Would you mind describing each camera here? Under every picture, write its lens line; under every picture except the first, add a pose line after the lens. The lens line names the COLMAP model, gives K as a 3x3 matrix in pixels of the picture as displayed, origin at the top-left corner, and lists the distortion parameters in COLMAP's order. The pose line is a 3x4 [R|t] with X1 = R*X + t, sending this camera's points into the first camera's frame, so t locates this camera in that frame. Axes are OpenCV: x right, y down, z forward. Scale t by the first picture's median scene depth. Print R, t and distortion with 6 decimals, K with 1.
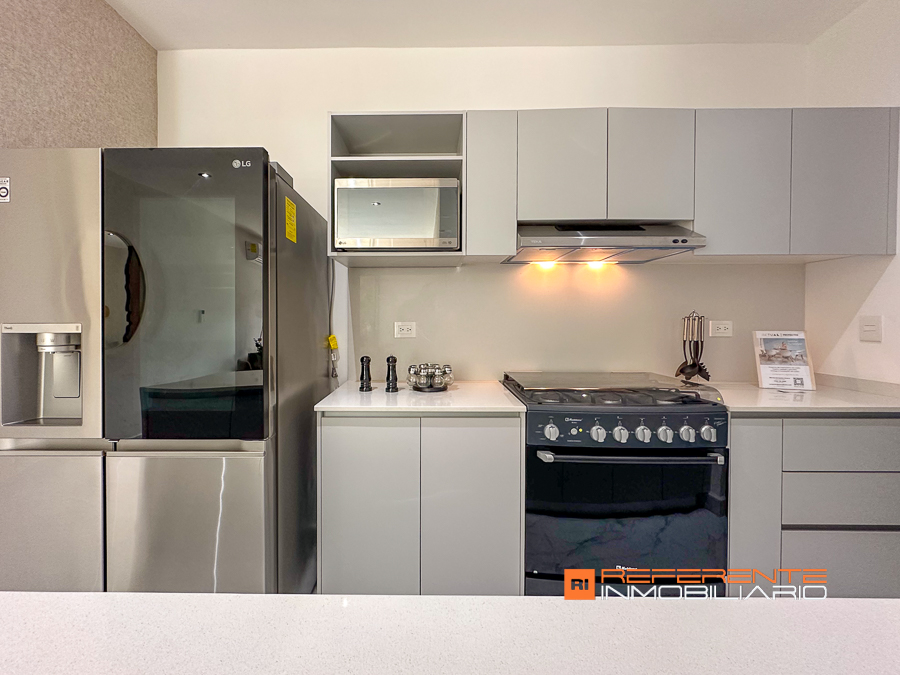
lens RADIAL K [[398.2, 0, 406.9], [0, 398.2, 320.1], [0, 0, 1]] dist [-0.001960, -0.000211]
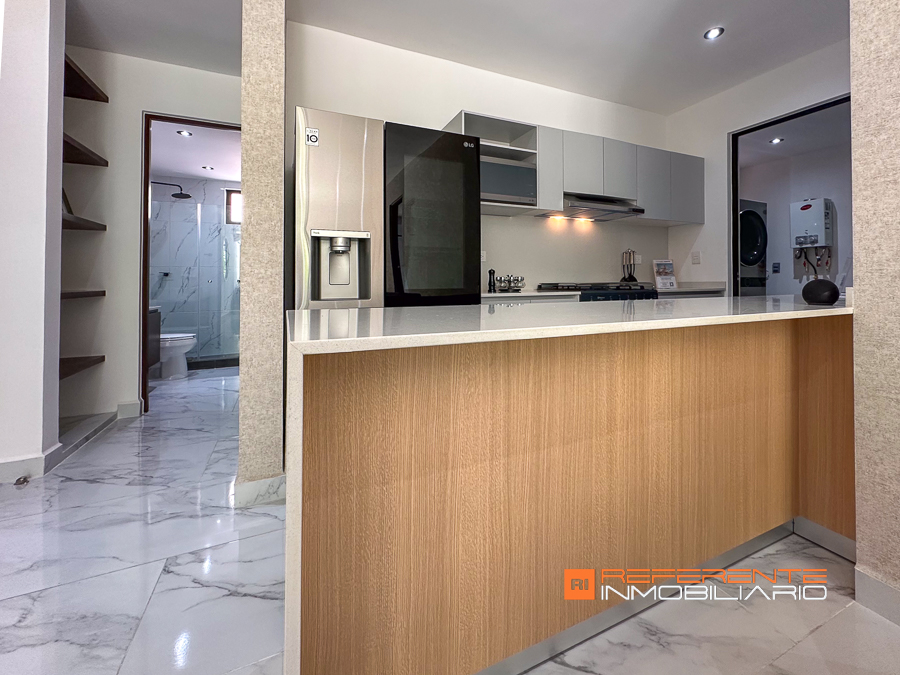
lens RADIAL K [[408.6, 0, 486.6], [0, 408.6, 268.8], [0, 0, 1]] dist [0.000216, -0.000038]
pose [[0.890047, 0.010076, 0.455758, -0.790920], [0.007467, 0.999299, -0.036673, 0.147206], [-0.455808, 0.036044, 0.889348, -0.413525]]
